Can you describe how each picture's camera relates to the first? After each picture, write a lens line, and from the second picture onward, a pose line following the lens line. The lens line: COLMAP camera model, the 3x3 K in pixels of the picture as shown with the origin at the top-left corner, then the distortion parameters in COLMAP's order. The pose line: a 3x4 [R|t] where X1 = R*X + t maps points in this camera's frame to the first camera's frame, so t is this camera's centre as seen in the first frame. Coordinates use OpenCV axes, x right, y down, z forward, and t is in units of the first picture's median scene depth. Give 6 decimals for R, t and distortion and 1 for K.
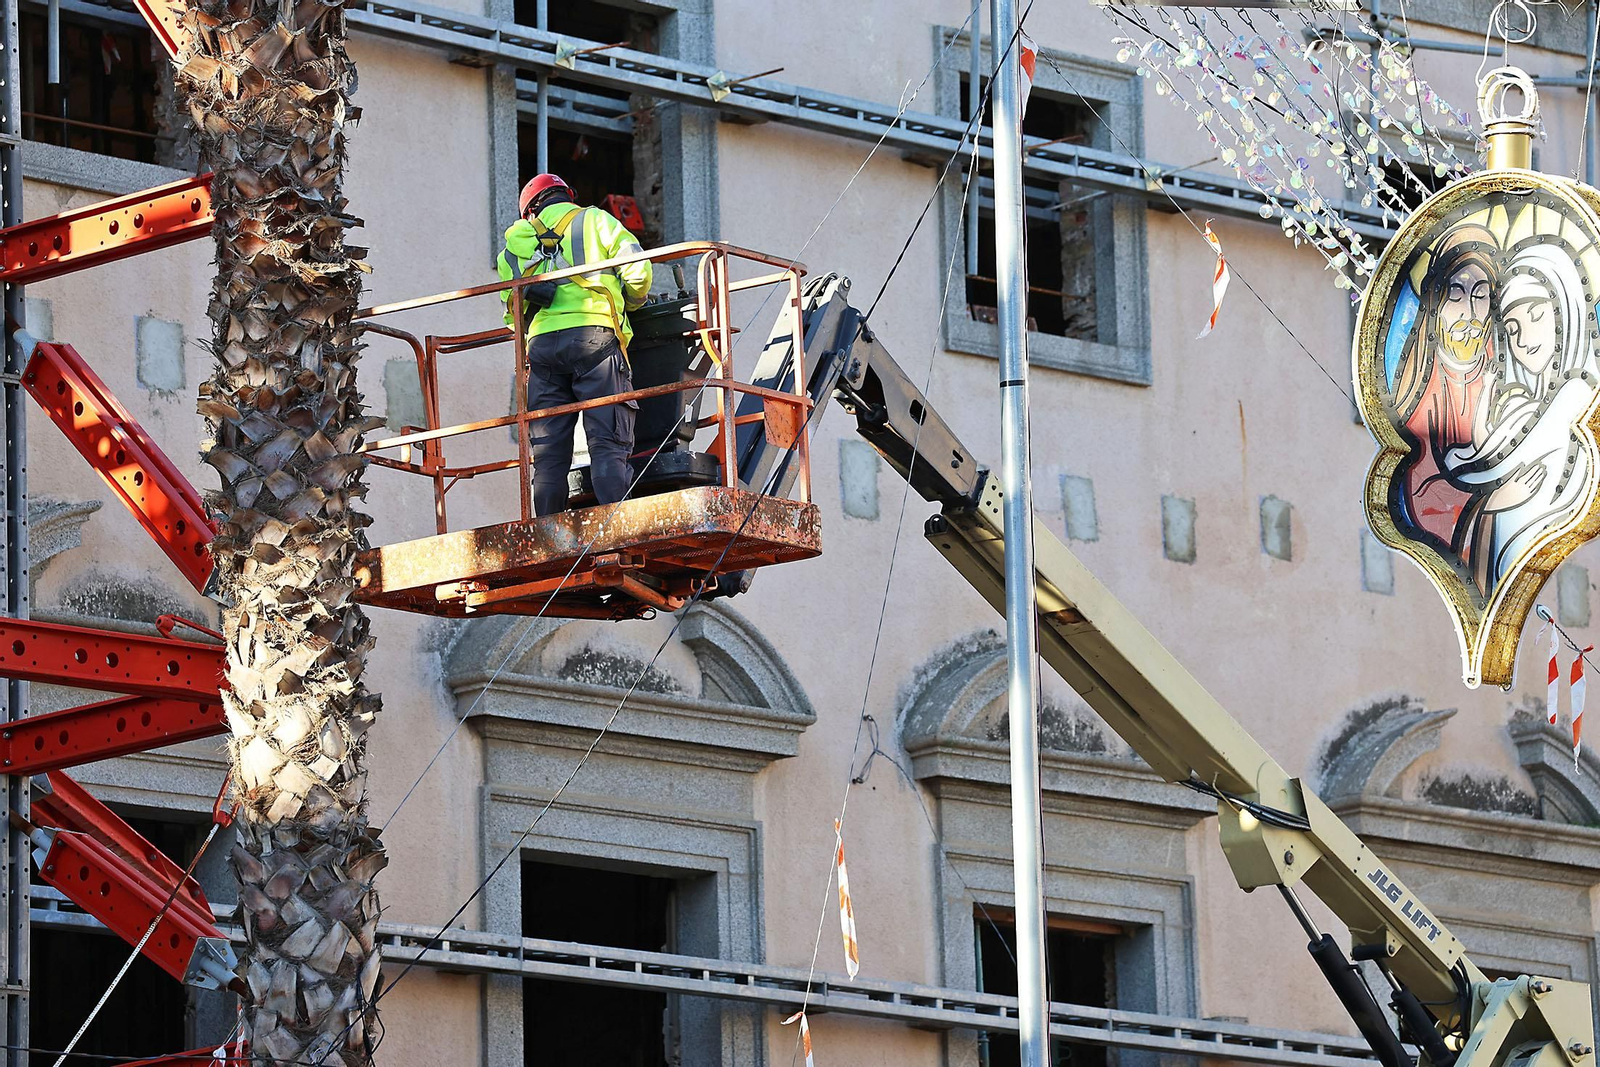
lens RADIAL K [[8842.5, 0, 800.0], [0, 8842.5, 533.5], [0, 0, 1]] dist [2.004707, 23.081198]
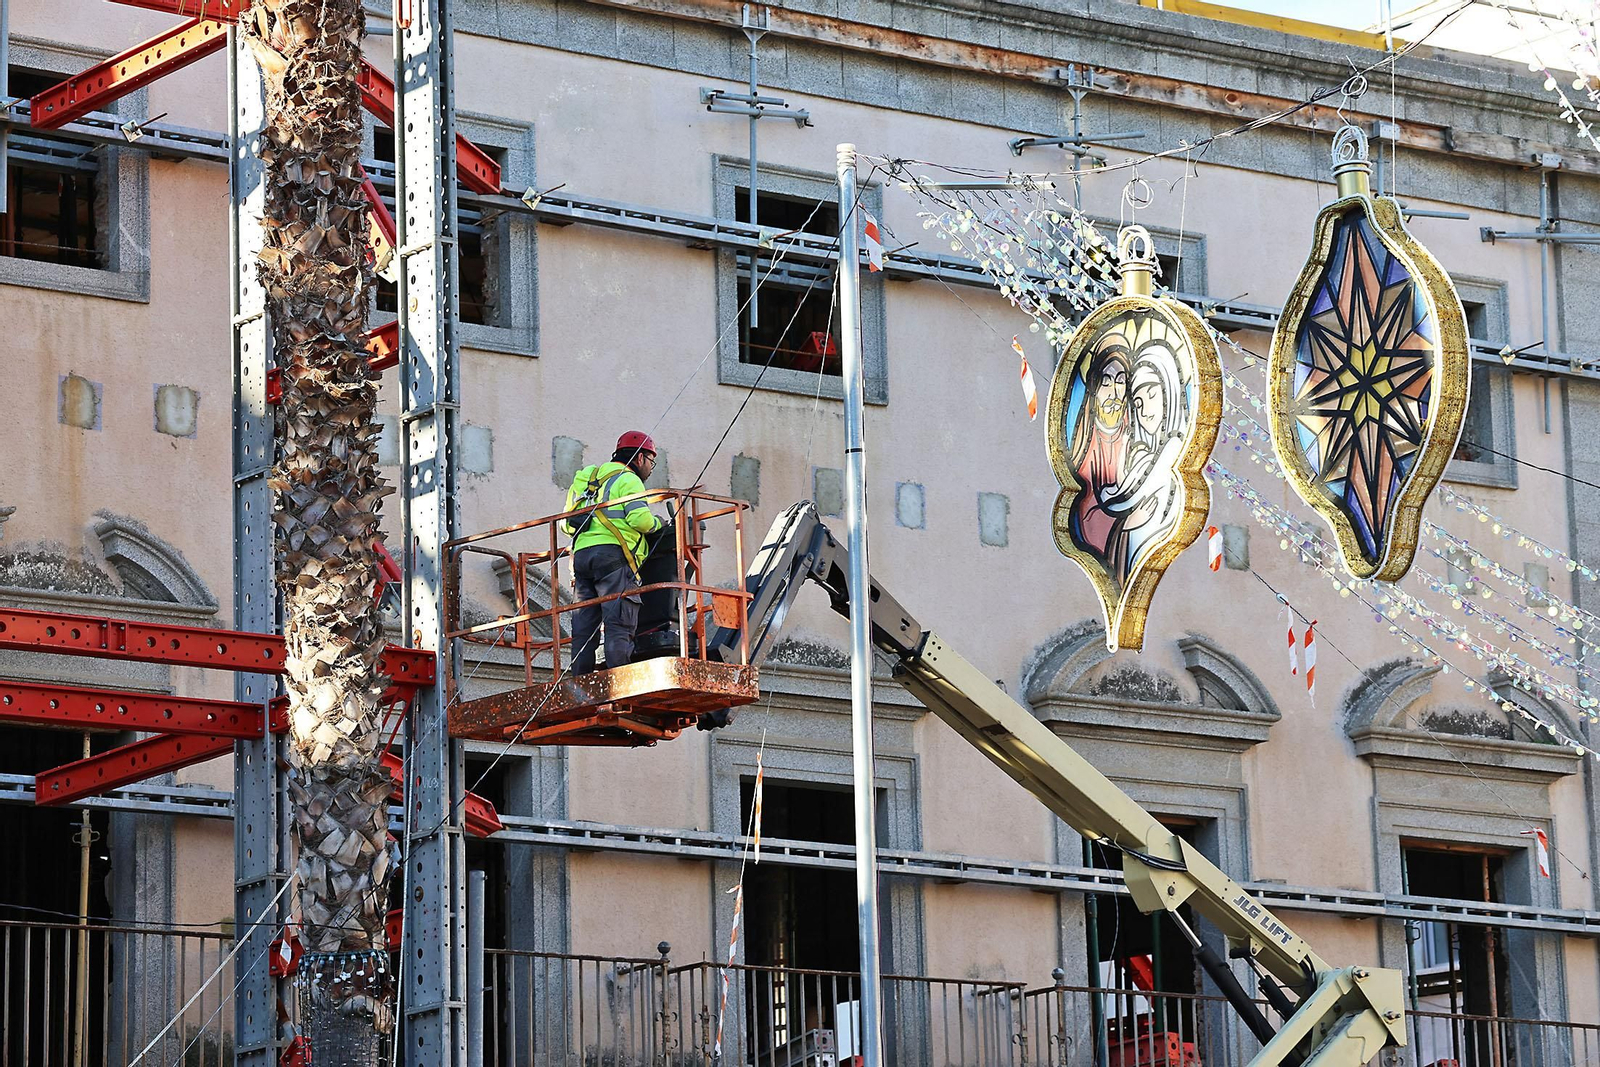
lens RADIAL K [[5804.9, 0, 800.0], [0, 5804.9, 533.5], [0, 0, 1]] dist [0.839630, -3.989461]
pose [[0.989022, -0.027816, -0.145125, 0.159590], [0.026970, 0.999606, -0.007790, 0.003985], [0.145285, 0.003790, 0.989383, 0.057319]]
